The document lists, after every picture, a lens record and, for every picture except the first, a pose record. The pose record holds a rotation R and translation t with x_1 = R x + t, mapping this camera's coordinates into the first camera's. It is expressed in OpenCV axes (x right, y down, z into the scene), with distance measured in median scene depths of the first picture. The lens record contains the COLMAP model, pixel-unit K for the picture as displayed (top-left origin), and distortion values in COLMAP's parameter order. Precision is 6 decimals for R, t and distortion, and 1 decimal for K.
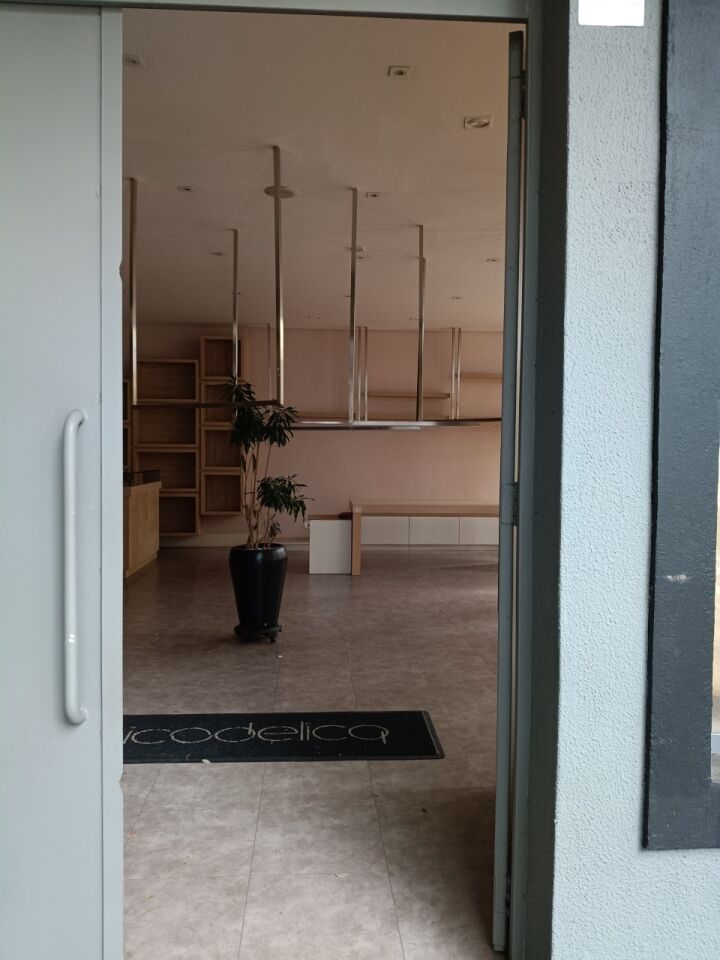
lens RADIAL K [[715.2, 0, 362.5], [0, 715.2, 478.8], [0, 0, 1]] dist [0.043274, -0.080677]
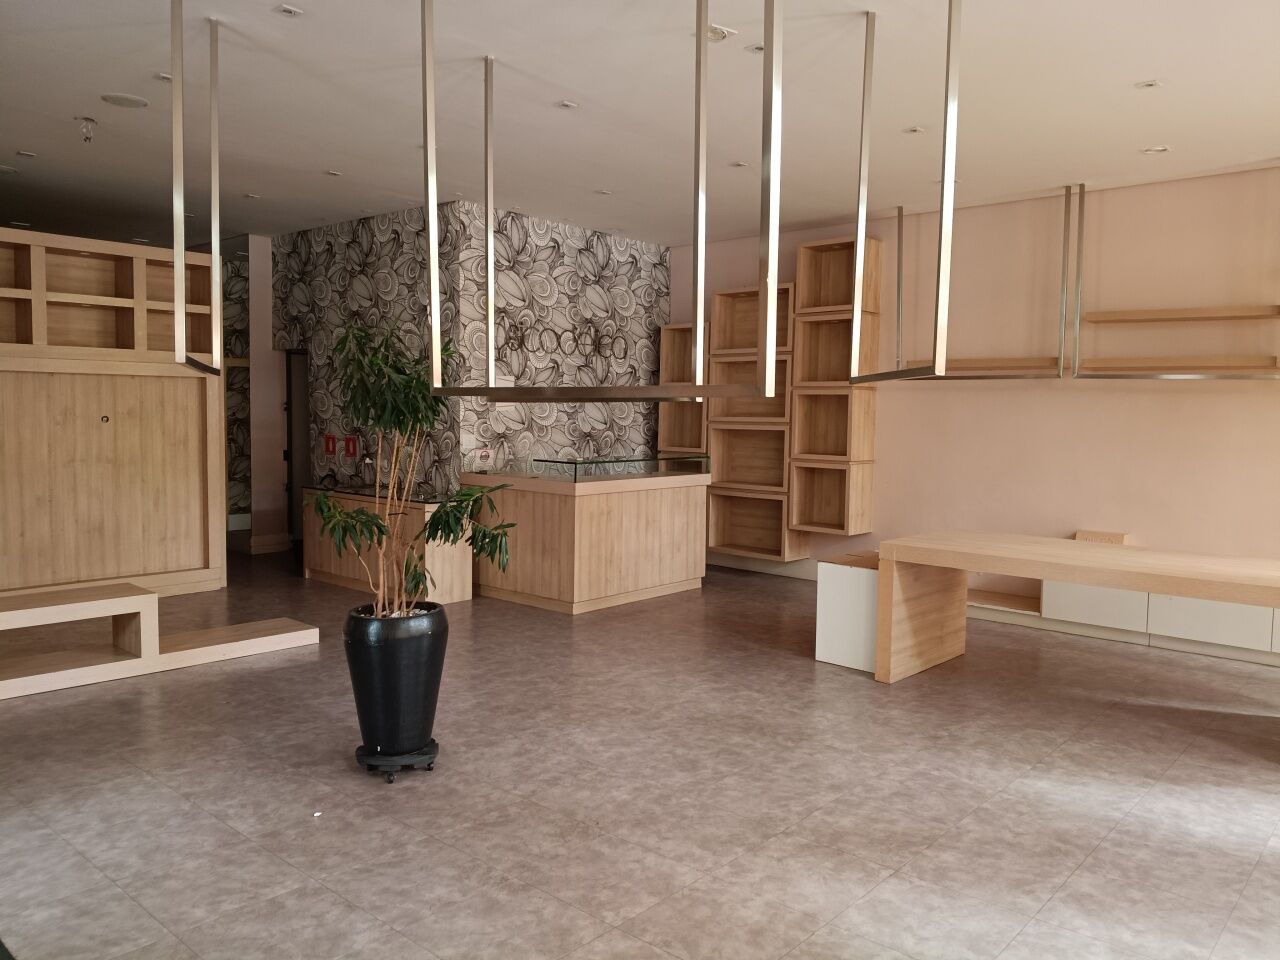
lens RADIAL K [[953.7, 0, 645.5], [0, 953.7, 485.1], [0, 0, 1]] dist [0.043274, -0.080677]
pose [[0.701198, 0.059713, -0.710462, 0.545934], [-0.035657, 0.998177, 0.048703, -0.049774], [0.712074, -0.008817, 0.702049, 0.624429]]
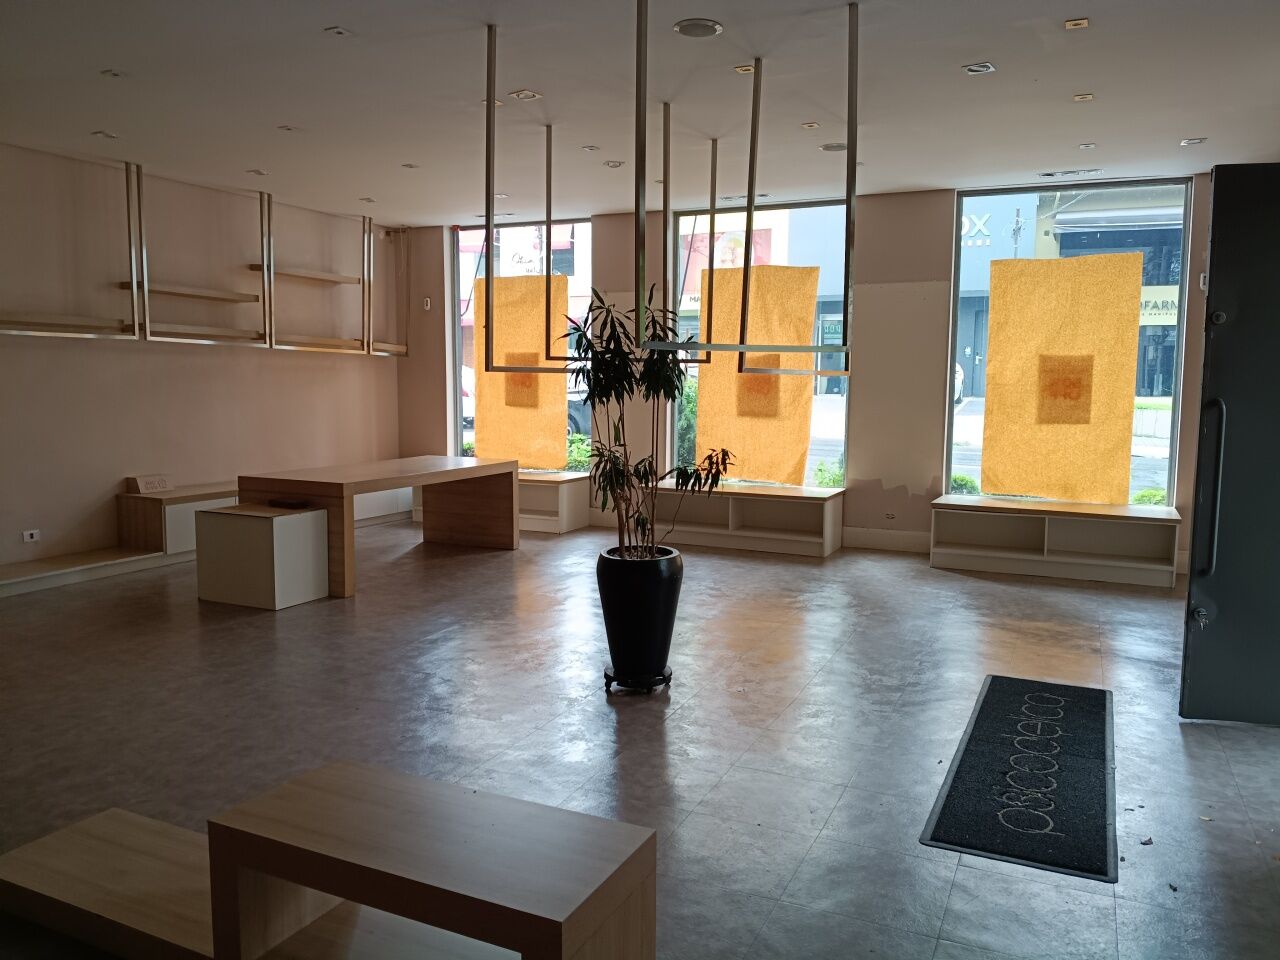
lens RADIAL K [[953.7, 0, 640.2], [0, 953.7, 477.3], [0, 0, 1]] dist [0.043274, -0.080677]
pose [[0.491126, -0.093167, 0.866092, -0.936723], [0.028828, 0.995458, 0.090736, -0.055384], [-0.870611, -0.019595, 0.491581, 0.582888]]
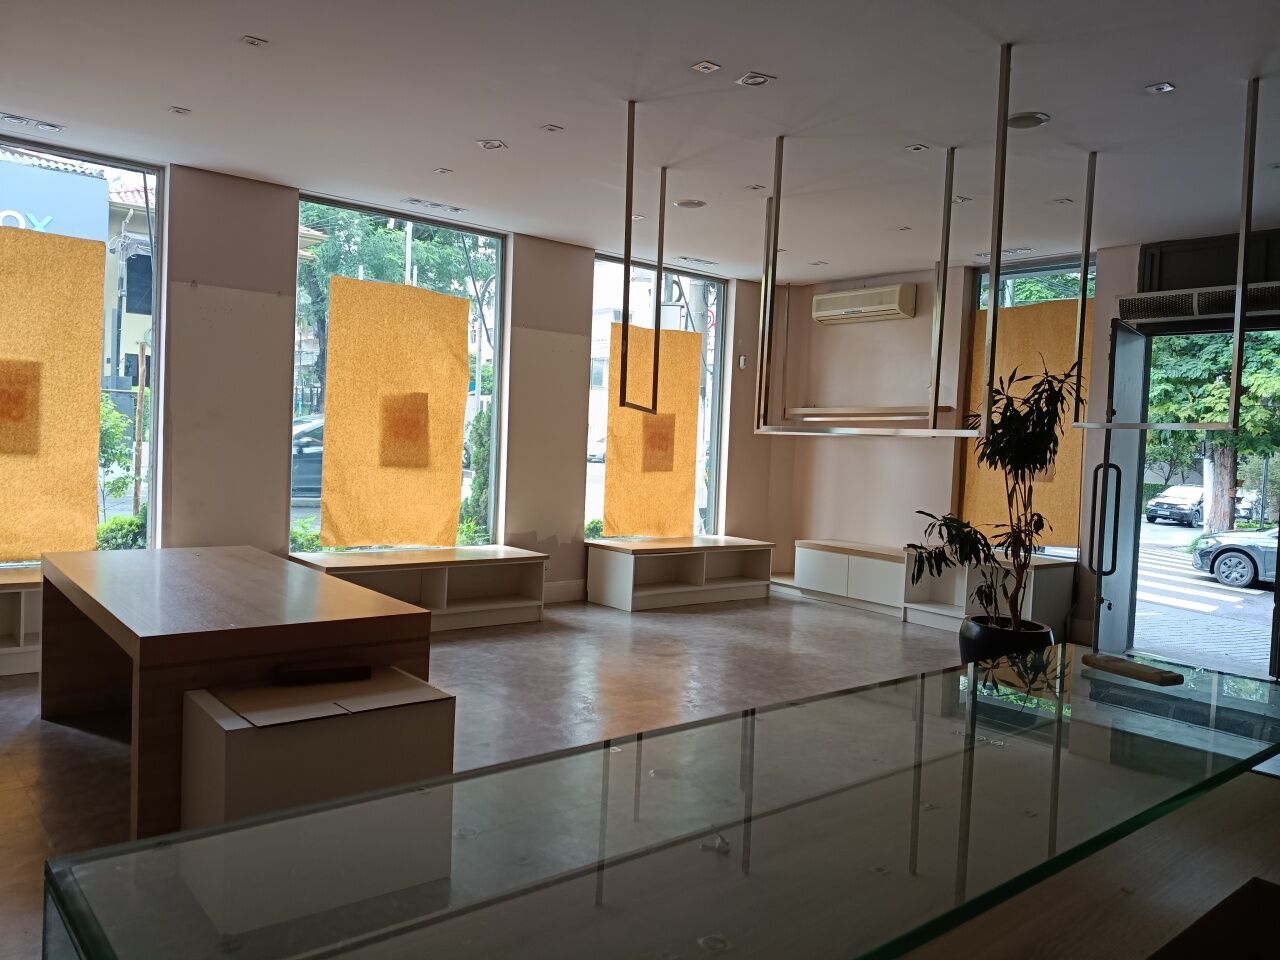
lens RADIAL K [[953.7, 0, 643.1], [0, 953.7, 478.1], [0, 0, 1]] dist [0.043274, -0.080677]
pose [[-0.578758, -0.067146, 0.812730, -0.688694], [-0.018550, 0.997431, 0.069196, -0.092098], [-0.815288, 0.024971, -0.578517, 1.813388]]
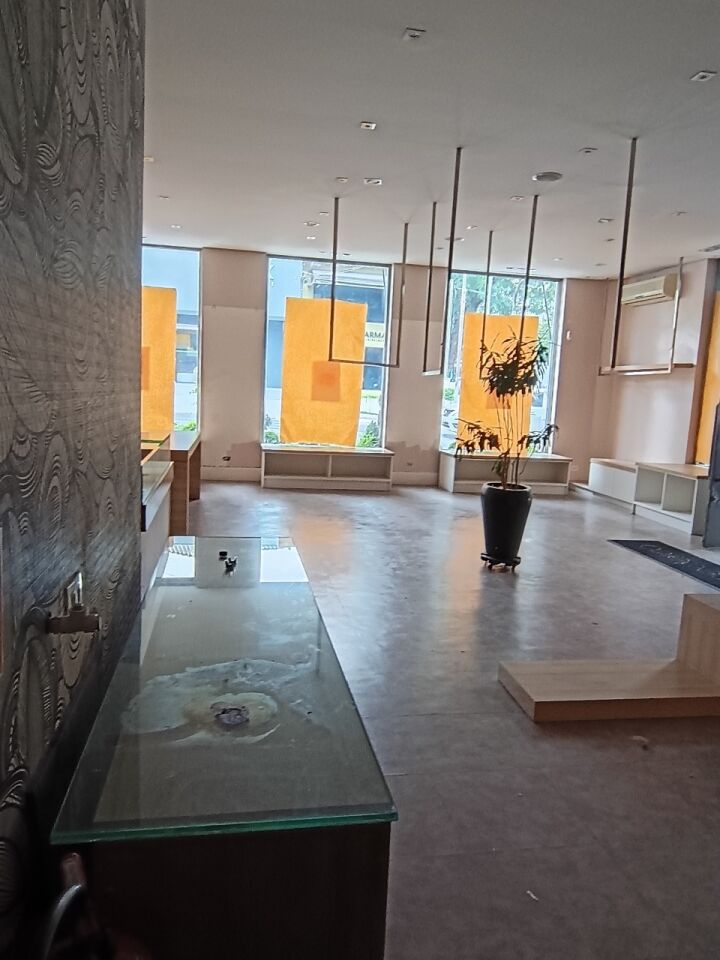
lens RADIAL K [[695.5, 0, 353.0], [0, 695.5, 478.4], [0, 0, 1]] dist [0.010774, 0.010902]
pose [[-0.103530, -0.148354, 0.983500, -1.220204], [-0.014135, 0.988933, 0.147686, -0.074441], [-0.994526, 0.001389, -0.104481, 1.390783]]
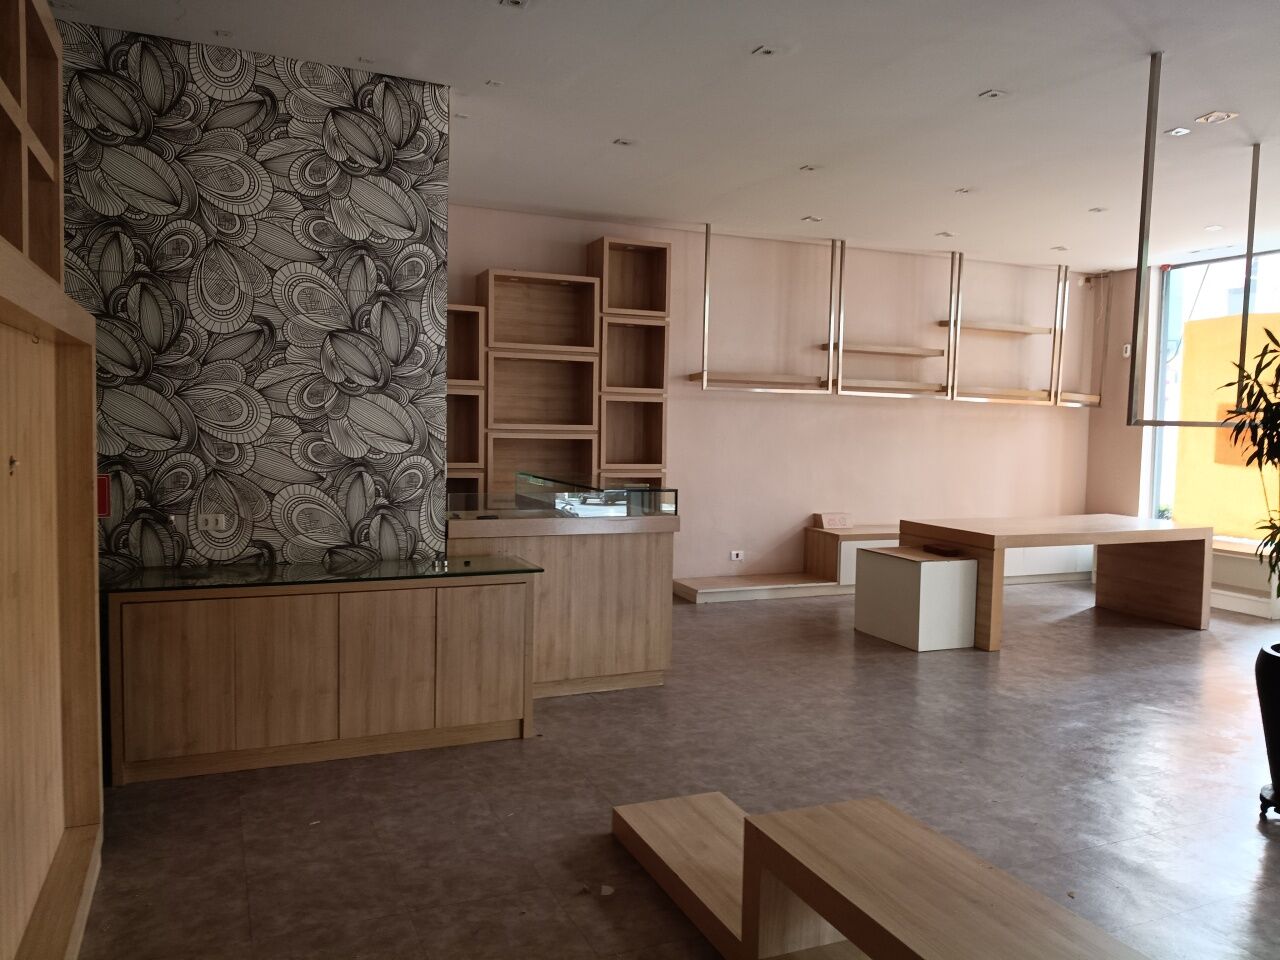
lens RADIAL K [[953.7, 0, 652.6], [0, 953.7, 469.3], [0, 0, 1]] dist [0.043274, -0.080677]
pose [[0.941296, -0.006216, 0.337526, -0.879788], [-0.000953, 0.999778, 0.021067, -0.056548], [-0.337581, -0.020152, 0.941081, 0.515597]]
